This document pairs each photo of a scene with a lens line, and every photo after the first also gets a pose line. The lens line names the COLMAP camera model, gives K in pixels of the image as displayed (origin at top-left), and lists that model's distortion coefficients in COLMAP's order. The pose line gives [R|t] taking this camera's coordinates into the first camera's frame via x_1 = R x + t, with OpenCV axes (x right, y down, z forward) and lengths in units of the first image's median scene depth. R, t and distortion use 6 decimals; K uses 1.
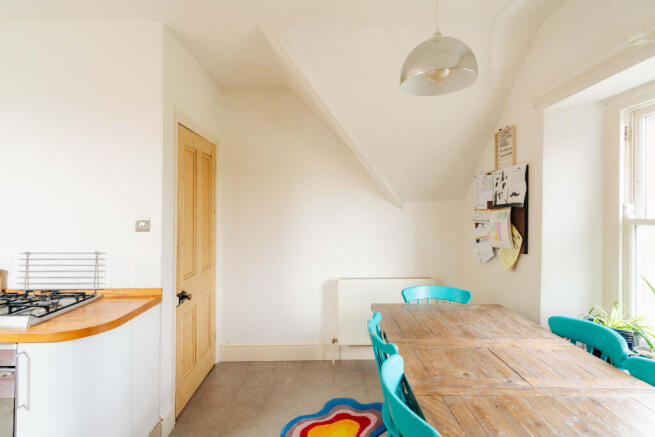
lens RADIAL K [[332.0, 0, 323.9], [0, 332.0, 210.6], [0, 0, 1]] dist [0.006057, 0.002893]
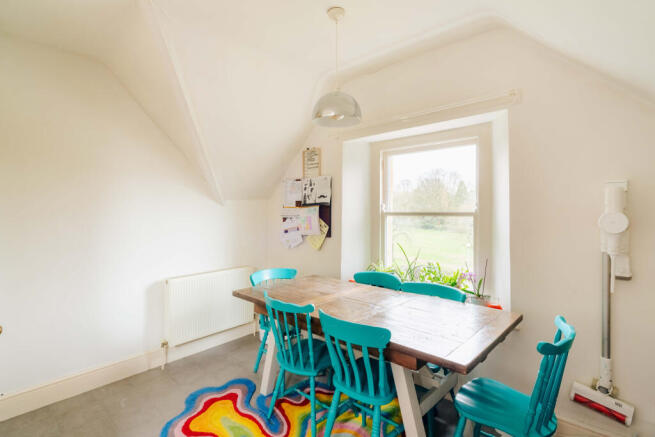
lens RADIAL K [[332.0, 0, 331.8], [0, 332.0, 214.6], [0, 0, 1]] dist [0.006057, 0.002893]
pose [[0.668992, -0.010798, 0.743191, -0.449068], [-0.000574, 0.999887, 0.015044, 0.007064], [-0.743269, -0.010491, 0.668910, 0.013123]]
